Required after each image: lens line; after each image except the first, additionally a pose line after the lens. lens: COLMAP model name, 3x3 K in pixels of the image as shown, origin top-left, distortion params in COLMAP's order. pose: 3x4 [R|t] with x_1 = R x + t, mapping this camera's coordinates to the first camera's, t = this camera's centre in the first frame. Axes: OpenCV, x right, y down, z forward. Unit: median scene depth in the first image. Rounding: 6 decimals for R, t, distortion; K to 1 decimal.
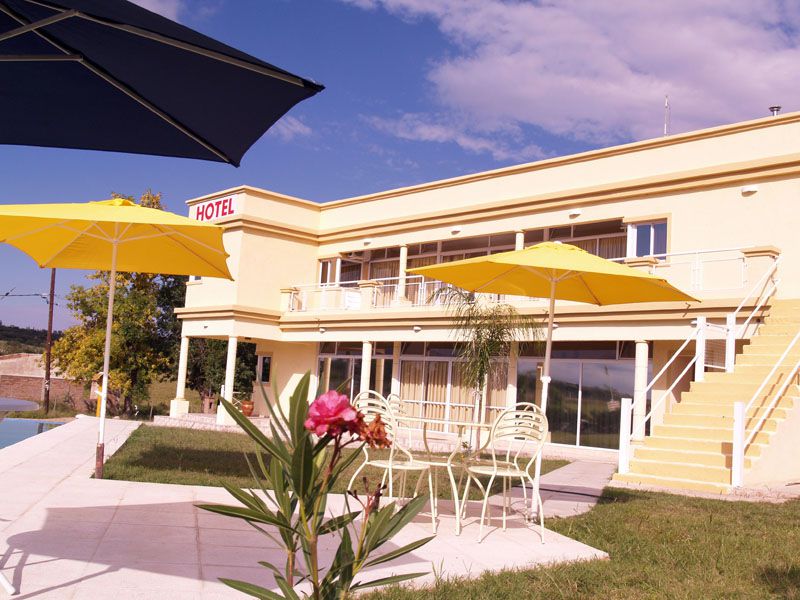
lens RADIAL K [[797.9, 0, 400.2], [0, 797.9, 304.8], [0, 0, 1]] dist [0.019532, -0.001268]
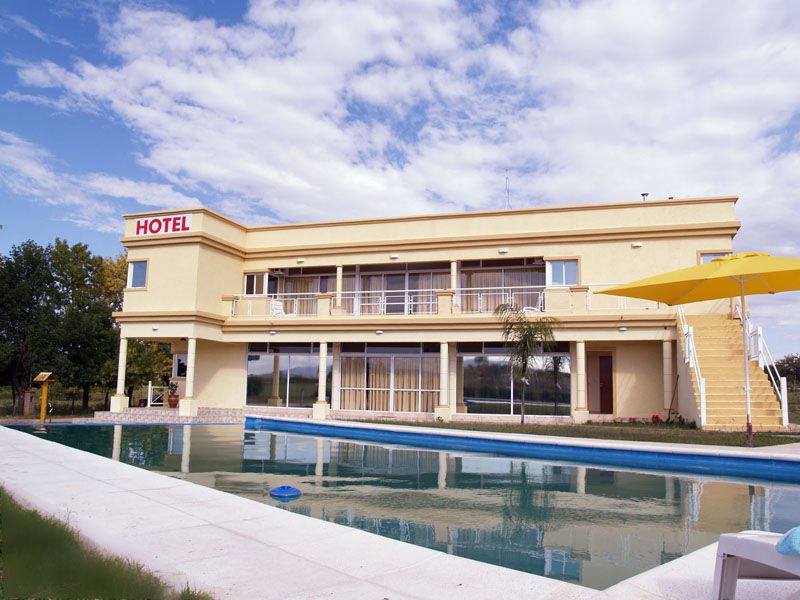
lens RADIAL K [[646.1, 0, 400.0], [0, 646.1, 300.0], [0, 0, 1]] dist [-0.006706, 0.002055]
pose [[0.896710, 0.023926, 0.441971, -0.336530], [-0.016039, 0.999639, -0.021574, 0.000444], [-0.442327, 0.012257, 0.896770, 0.039514]]
